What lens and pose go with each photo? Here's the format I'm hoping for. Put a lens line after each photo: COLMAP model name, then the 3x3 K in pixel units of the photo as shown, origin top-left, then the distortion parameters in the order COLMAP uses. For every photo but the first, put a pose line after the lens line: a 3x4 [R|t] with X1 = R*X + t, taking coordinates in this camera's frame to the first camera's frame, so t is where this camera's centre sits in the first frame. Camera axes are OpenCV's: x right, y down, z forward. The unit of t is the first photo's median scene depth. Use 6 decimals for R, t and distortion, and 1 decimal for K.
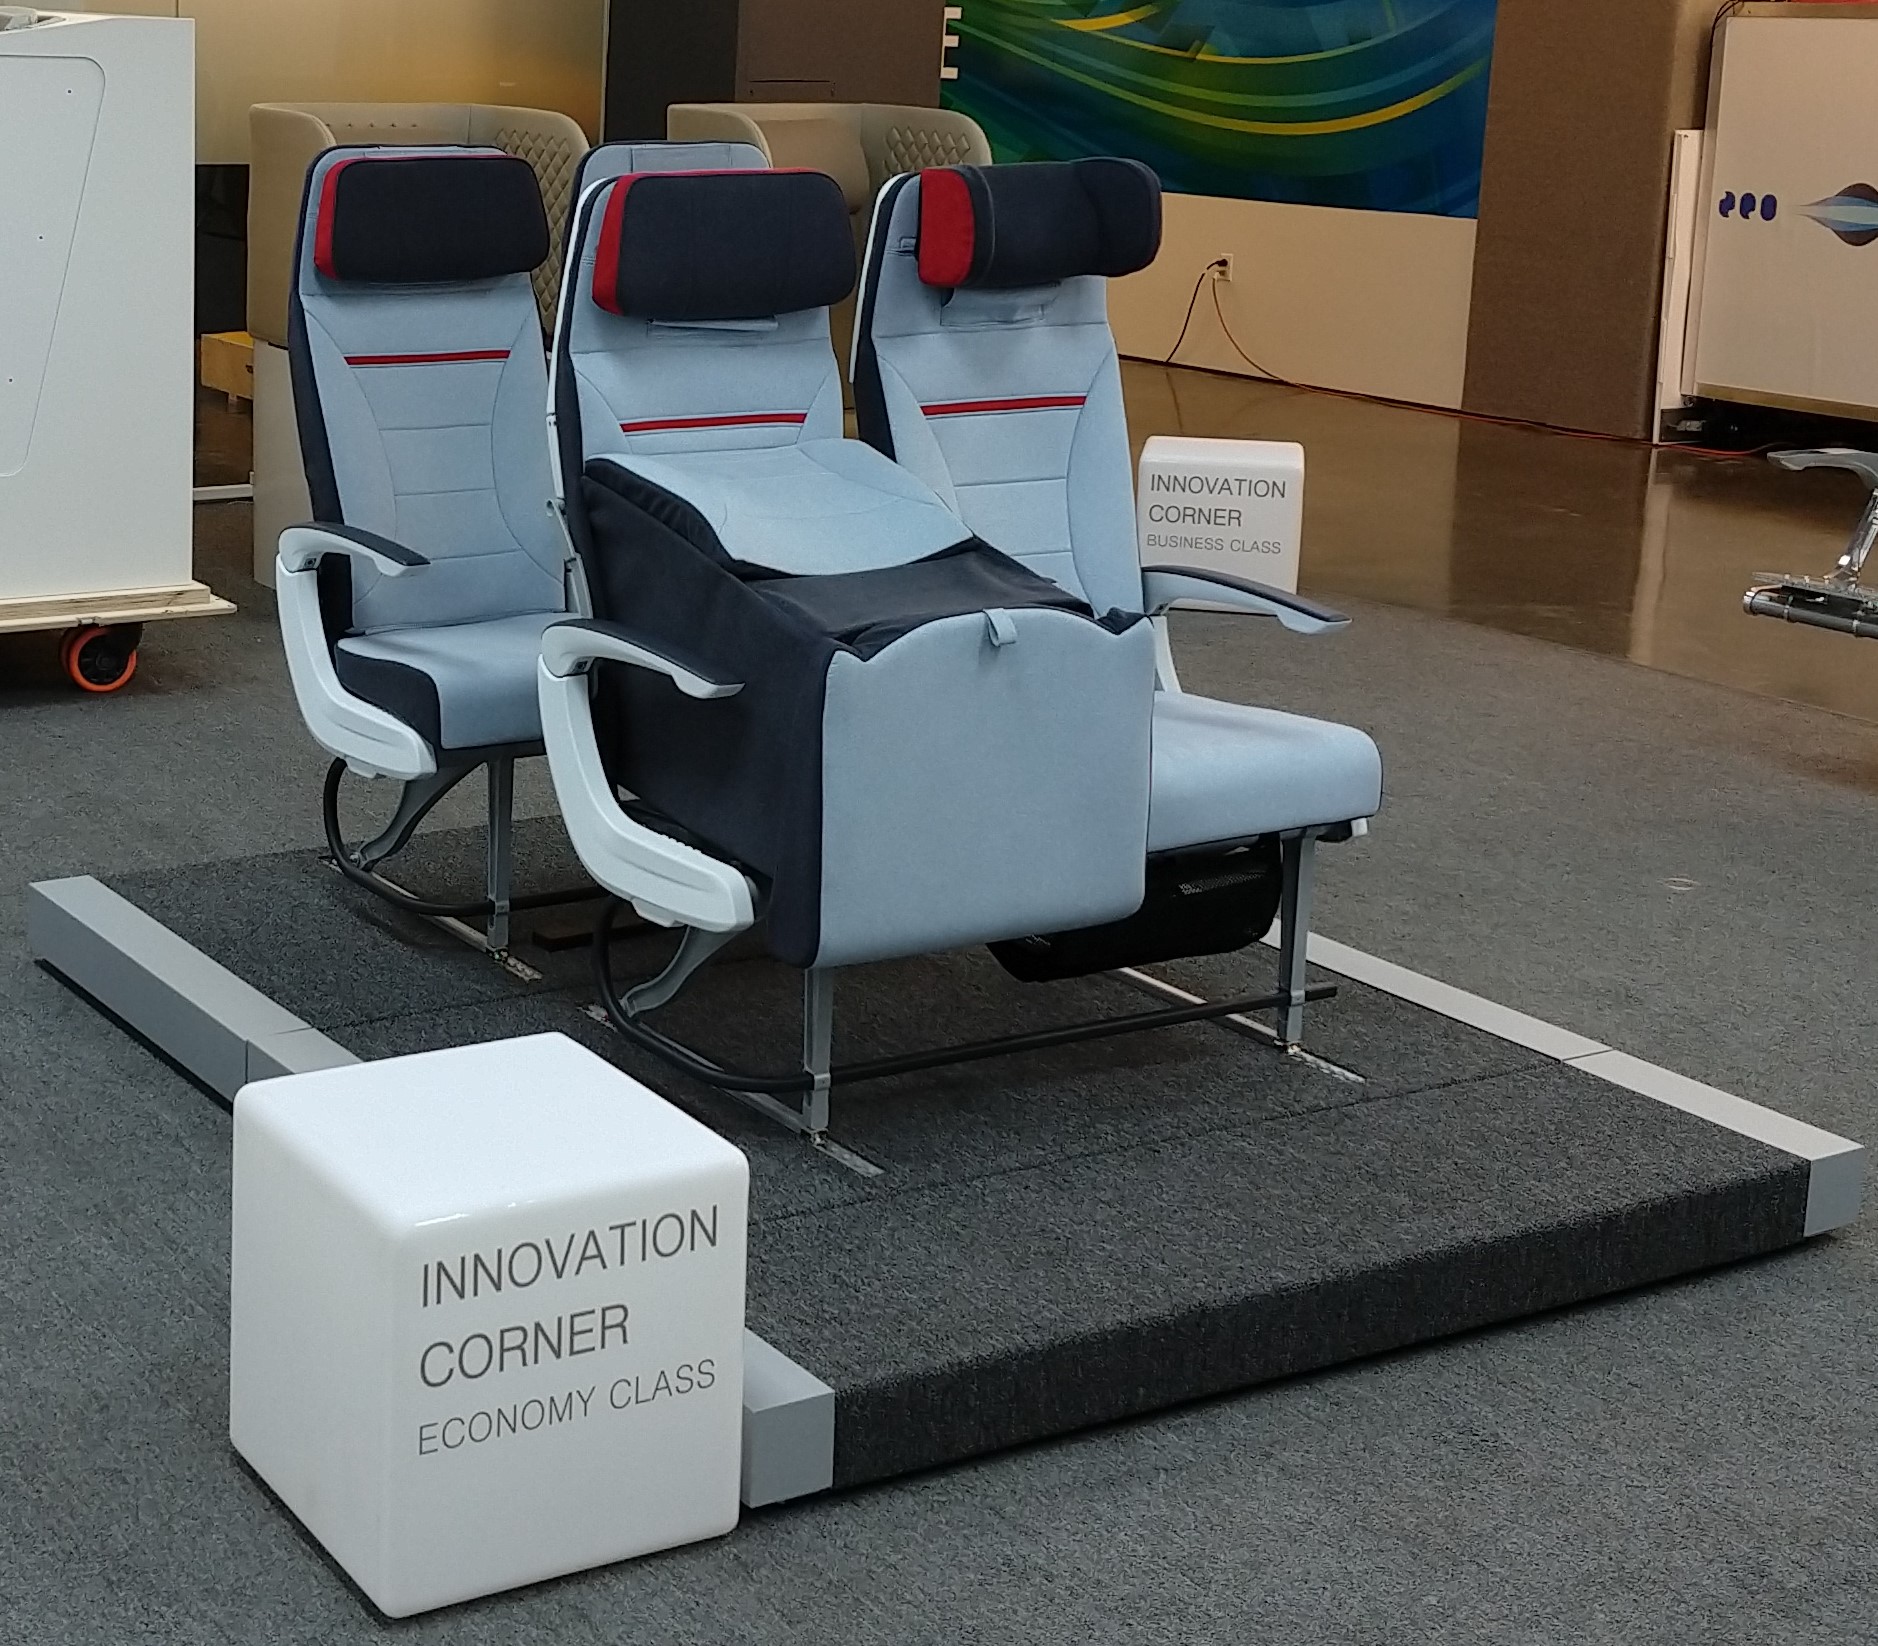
lens RADIAL K [[3343.2, 0, 939.0], [0, 3343.2, 823.0], [0, 0, 1]] dist [-0.041586, -0.226424]
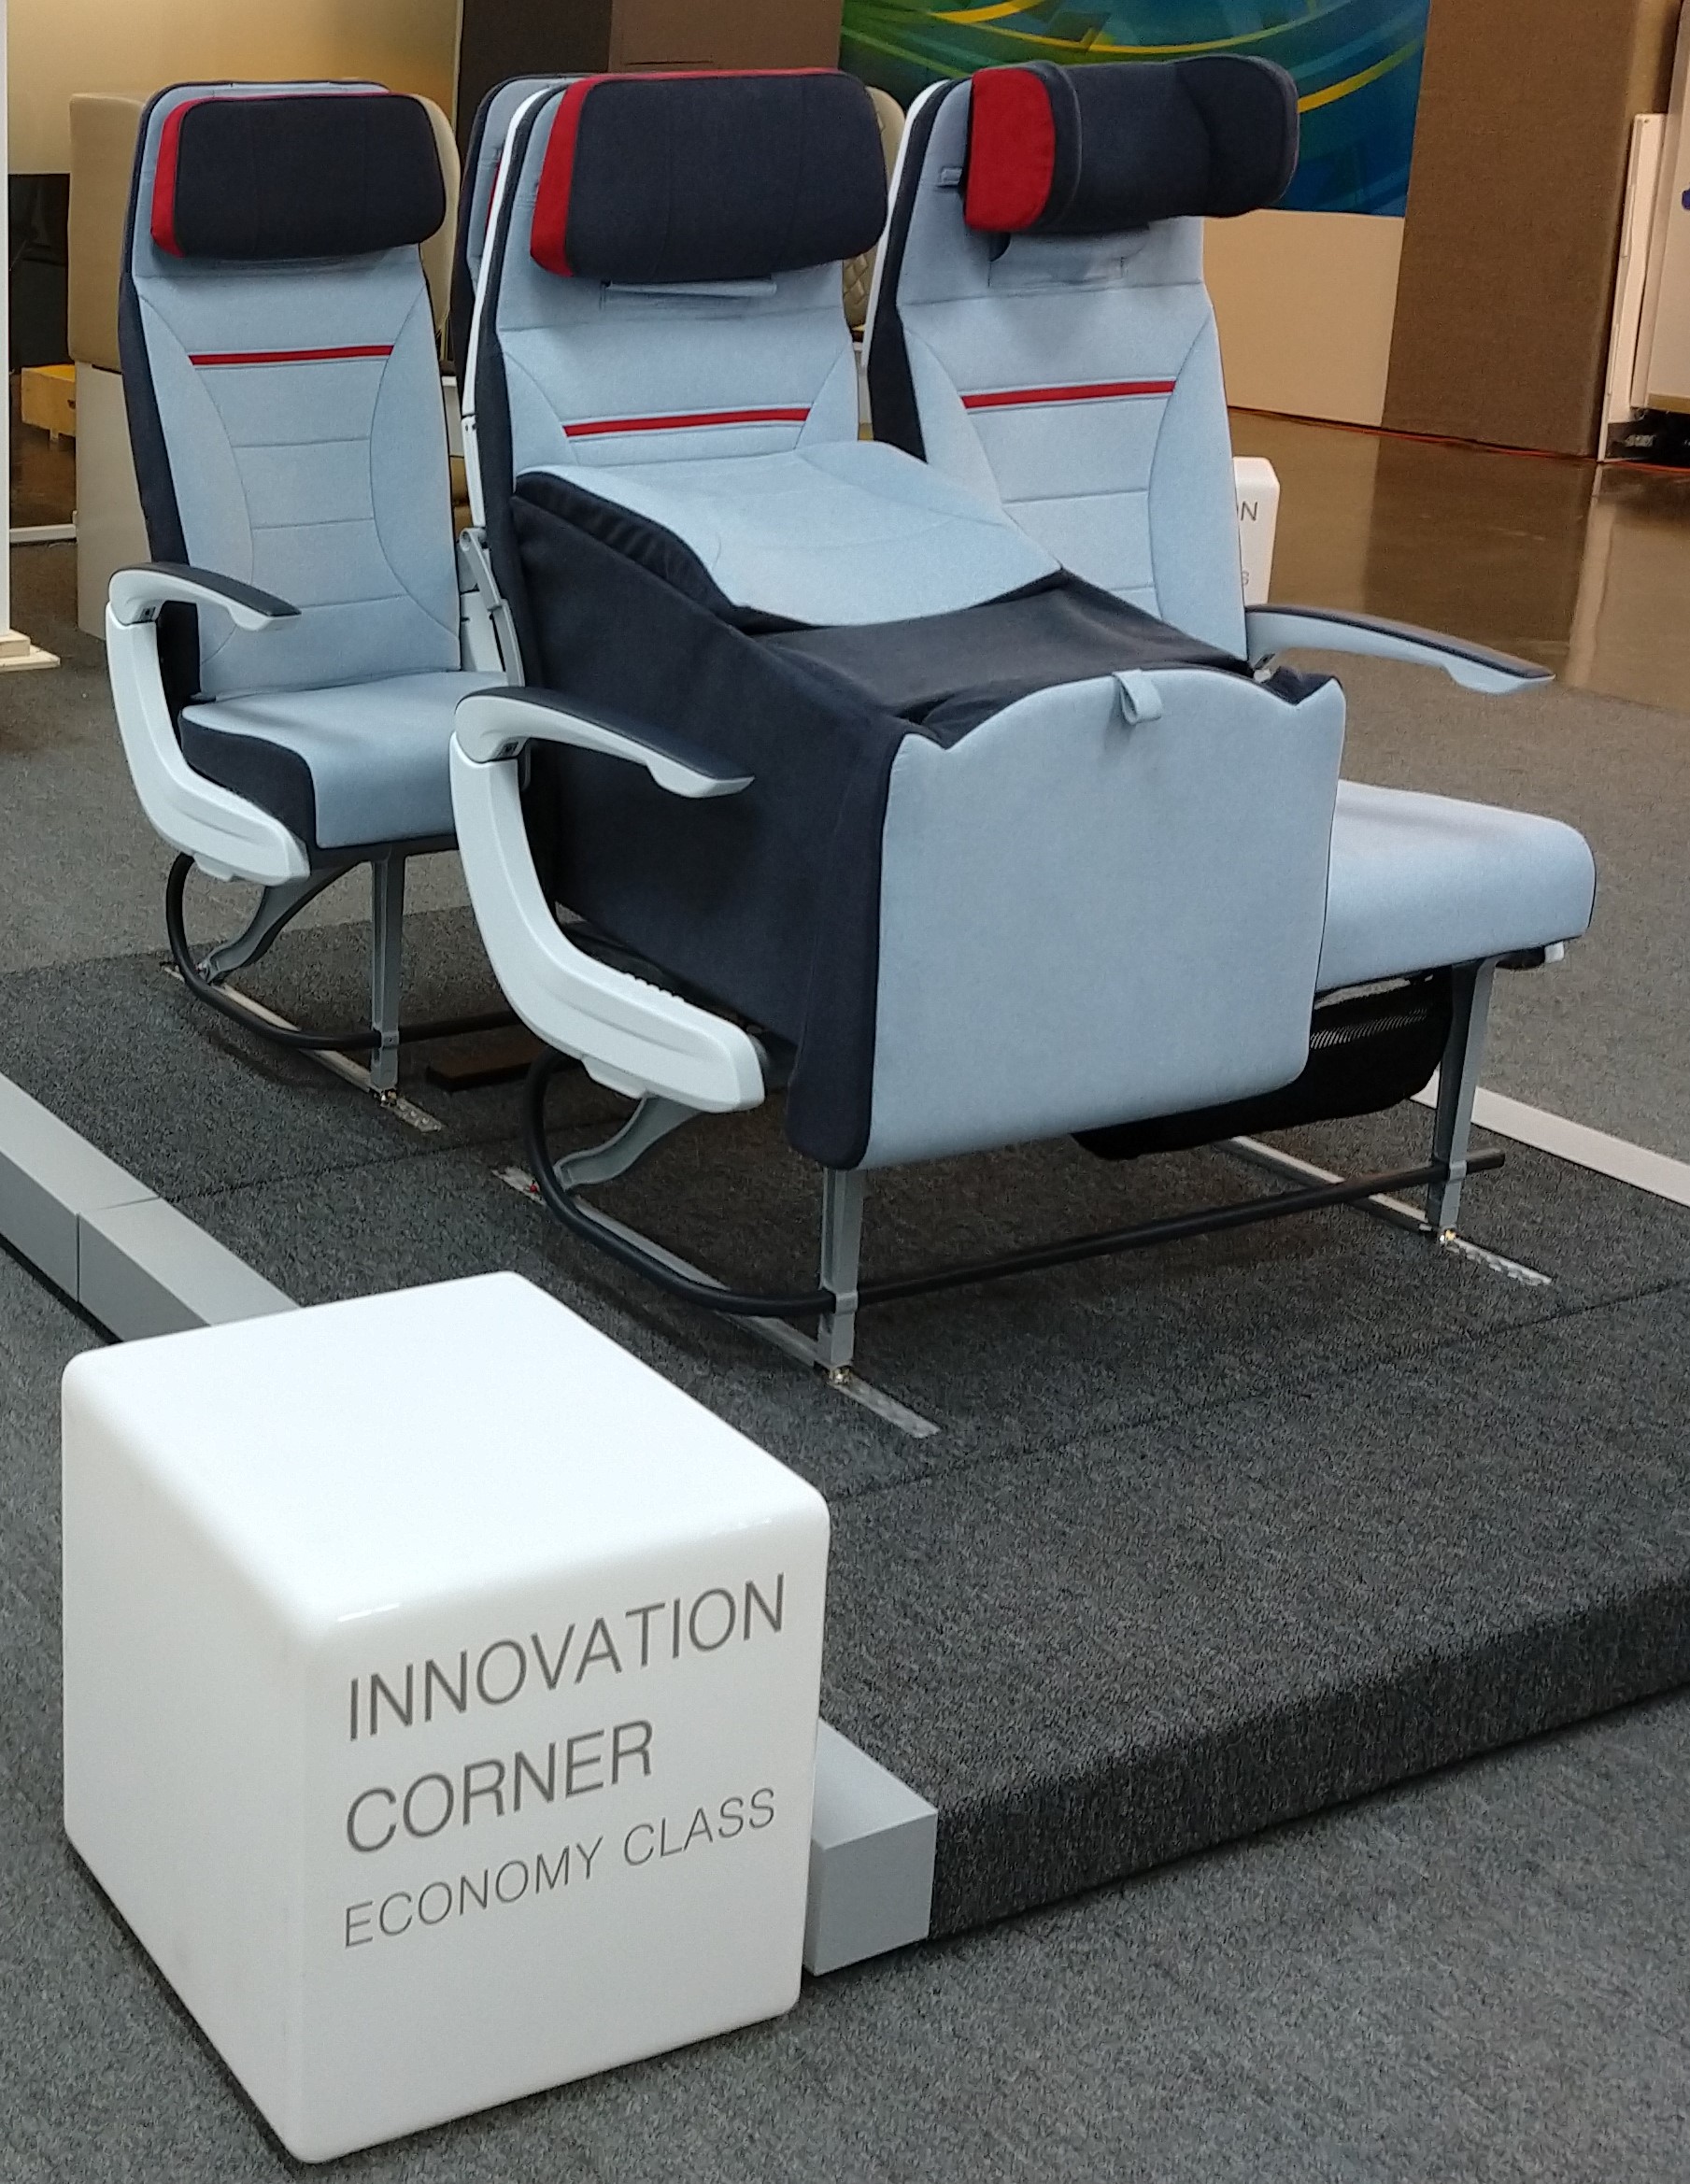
lens RADIAL K [[2736.4, 0, 569.4], [0, 2736.4, 826.9], [0, 0, 1]] dist [-0.101857, 0.134419]
pose [[0.999601, -0.012953, -0.025095, -0.081211], [0.013121, 0.999892, 0.006545, -0.034079], [0.025008, -0.006871, 0.999664, 0.394829]]
